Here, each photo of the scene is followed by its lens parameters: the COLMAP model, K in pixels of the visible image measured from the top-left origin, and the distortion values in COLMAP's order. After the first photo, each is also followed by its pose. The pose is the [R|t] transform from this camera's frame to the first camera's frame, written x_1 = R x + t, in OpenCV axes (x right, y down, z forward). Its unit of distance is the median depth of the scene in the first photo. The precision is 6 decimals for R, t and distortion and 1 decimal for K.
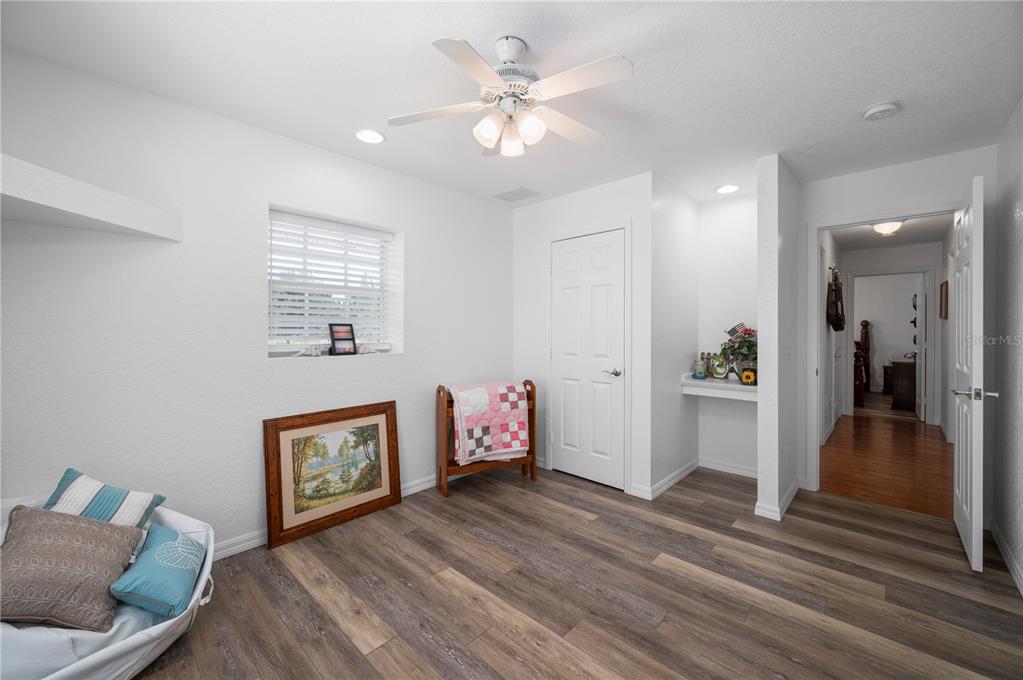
lens RADIAL K [[413.9, 0, 503.4], [0, 413.9, 334.3], [0, 0, 1]] dist [-0.000784, -0.000183]
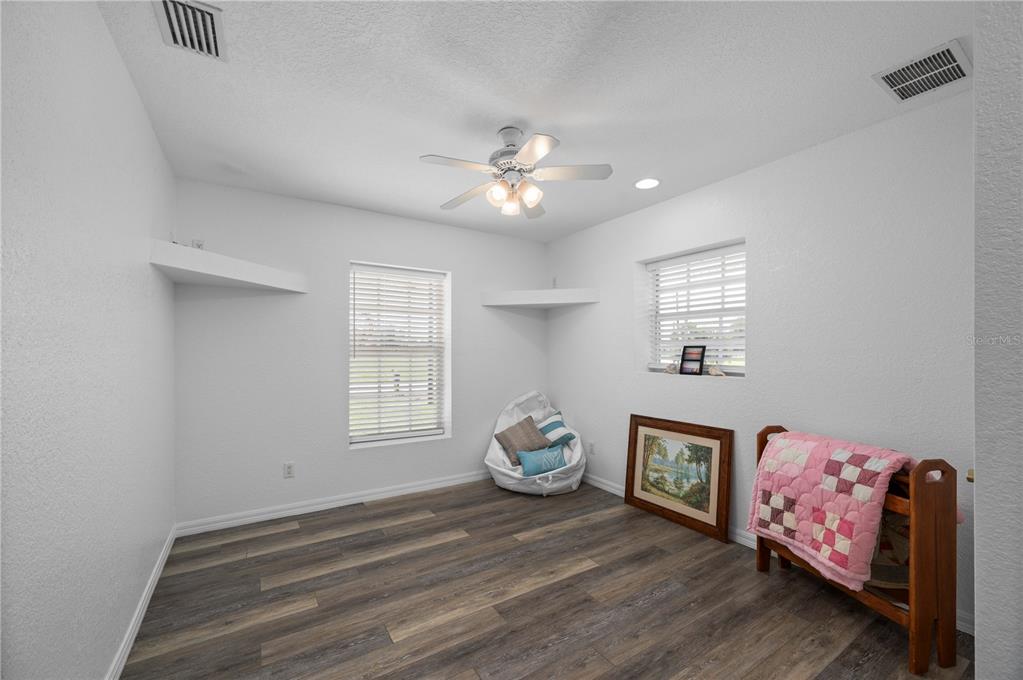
lens RADIAL K [[405.4, 0, 509.4], [0, 405.4, 355.6], [0, 0, 1]] dist [-0.000643, -0.000079]
pose [[-0.244424, 0.009288, -0.969624, 0.792576], [-0.012634, 0.999839, 0.012762, -0.007896], [0.969586, 0.015370, -0.244267, 0.828985]]
